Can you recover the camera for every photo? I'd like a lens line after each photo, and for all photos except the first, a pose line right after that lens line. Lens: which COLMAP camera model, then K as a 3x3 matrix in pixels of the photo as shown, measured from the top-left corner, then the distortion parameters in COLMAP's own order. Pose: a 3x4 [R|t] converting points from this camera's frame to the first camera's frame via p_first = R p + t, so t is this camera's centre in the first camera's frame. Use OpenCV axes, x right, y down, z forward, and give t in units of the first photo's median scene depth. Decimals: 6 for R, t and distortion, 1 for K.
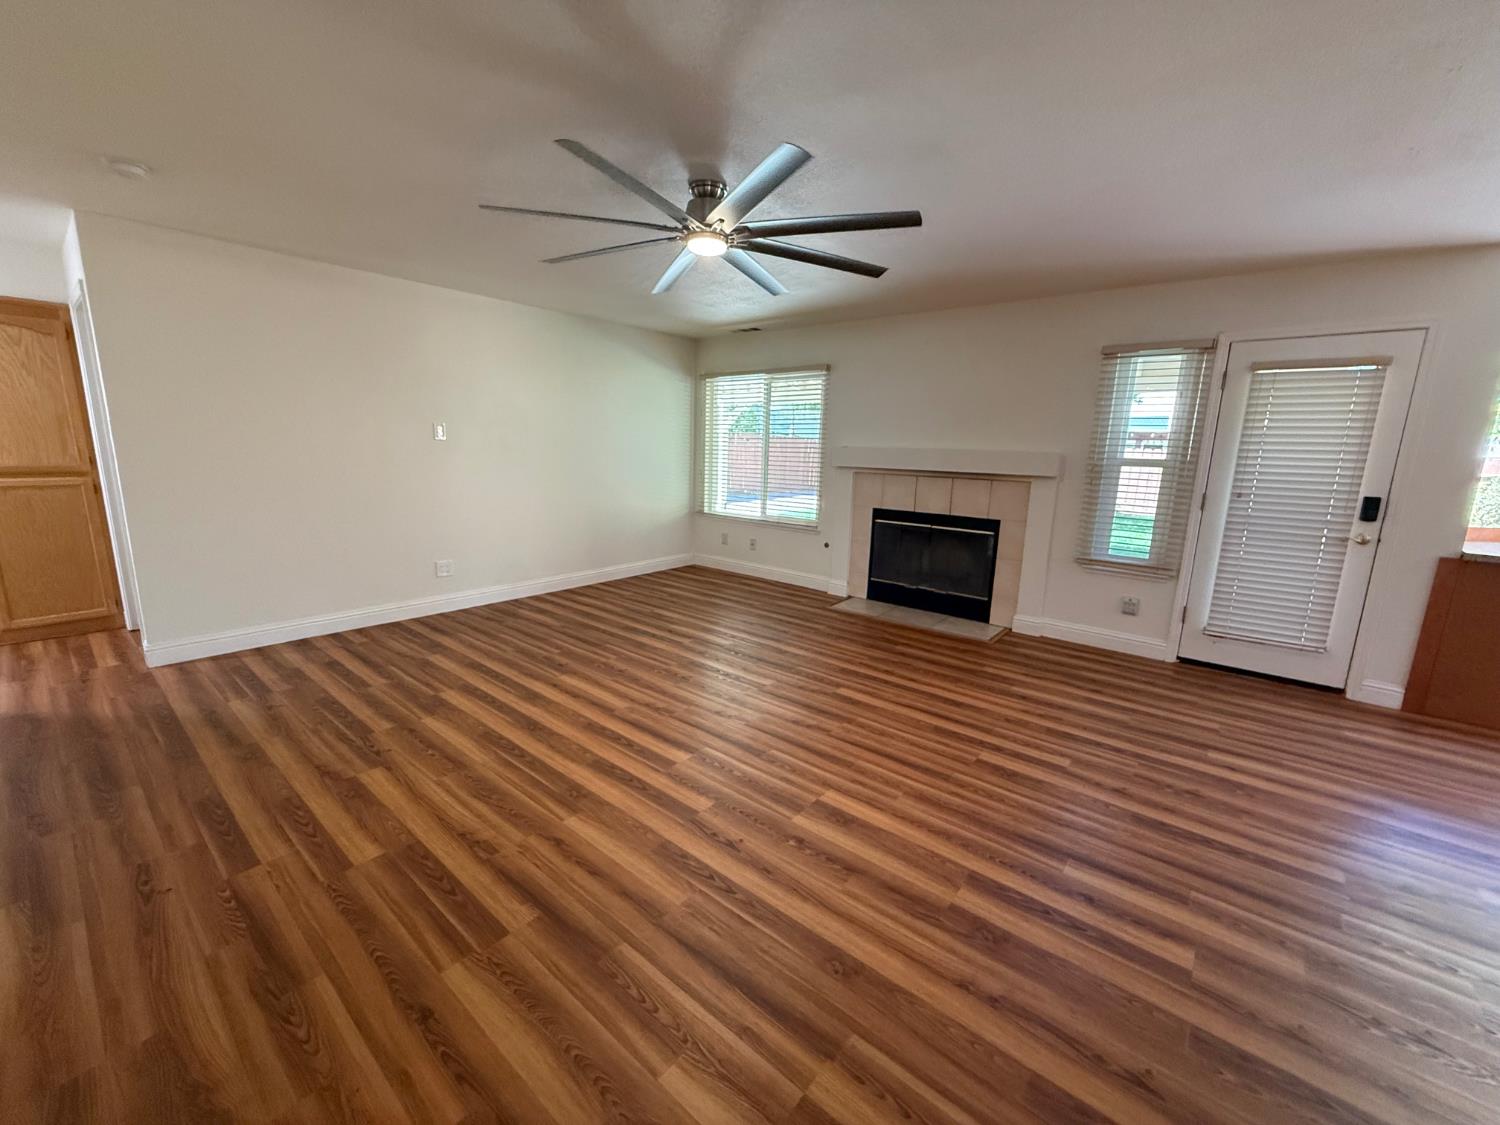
lens RADIAL K [[600.7, 0, 745.2], [0, 600.7, 558.8], [0, 0, 1]] dist [-0.000016, -0.000202]
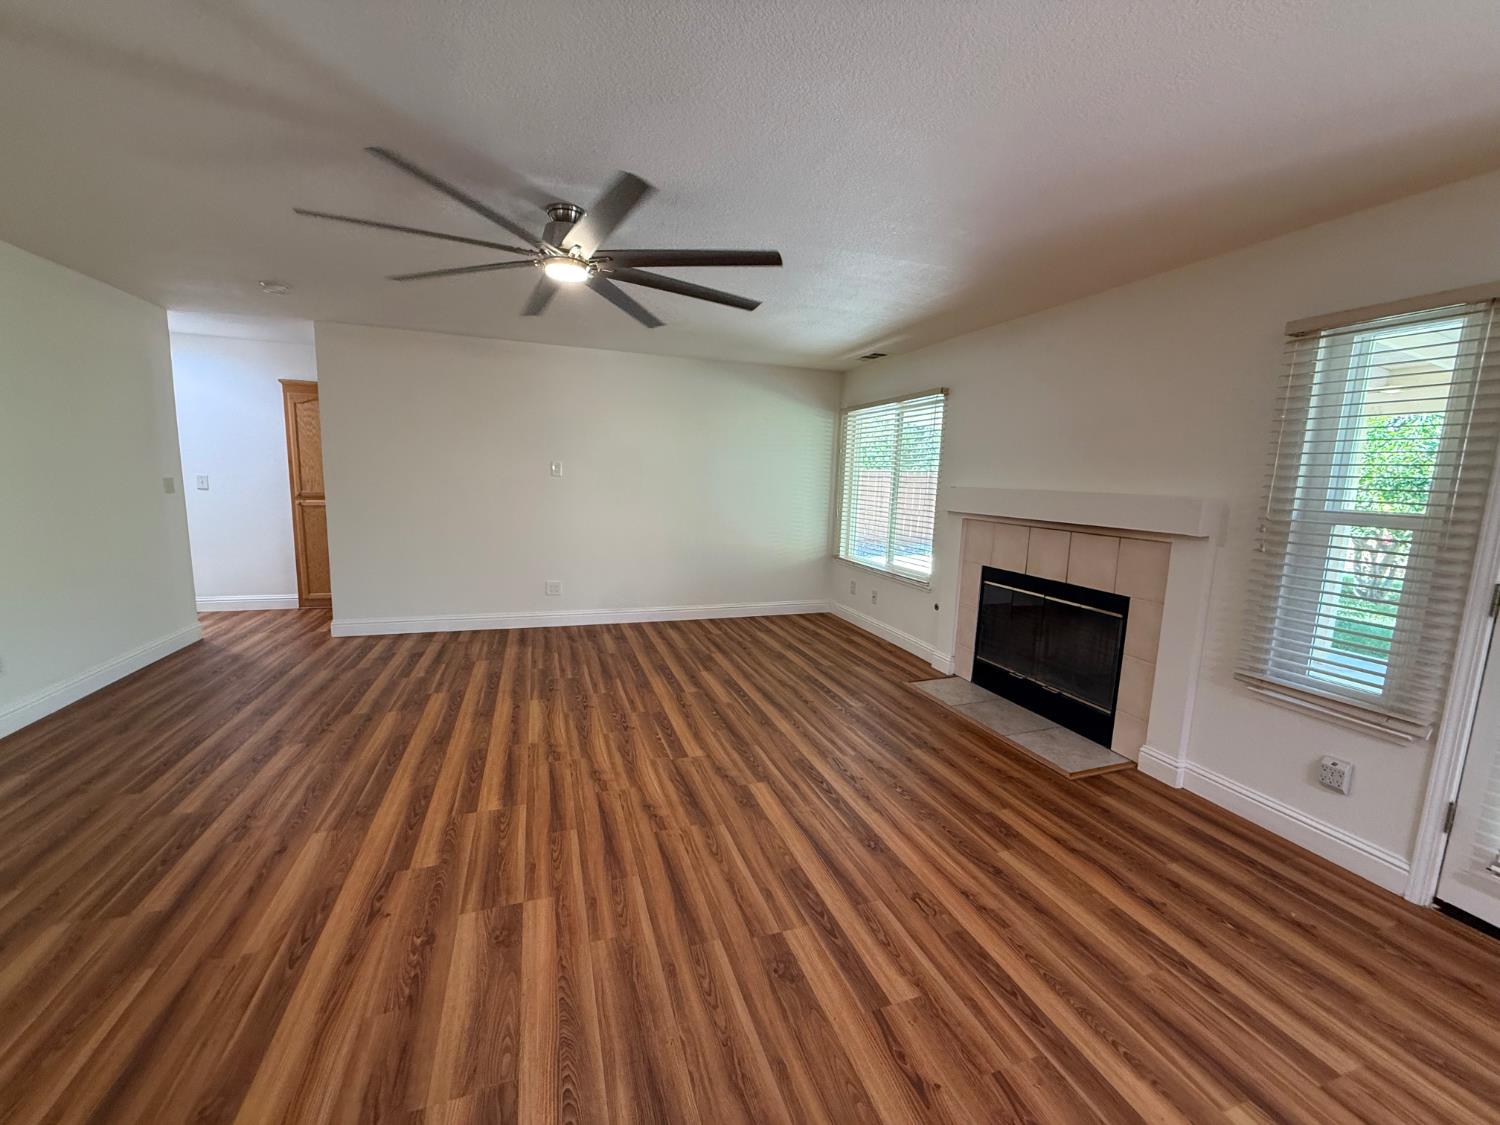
lens RADIAL K [[592.3, 0, 745.5], [0, 592.3, 568.8], [0, 0, 1]] dist [-0.001306, 0.000073]
pose [[0.856666, 0.081621, -0.509374, 0.440486], [-0.106484, 0.994118, -0.019789, -0.042774], [0.504762, 0.071192, 0.860318, 0.243742]]
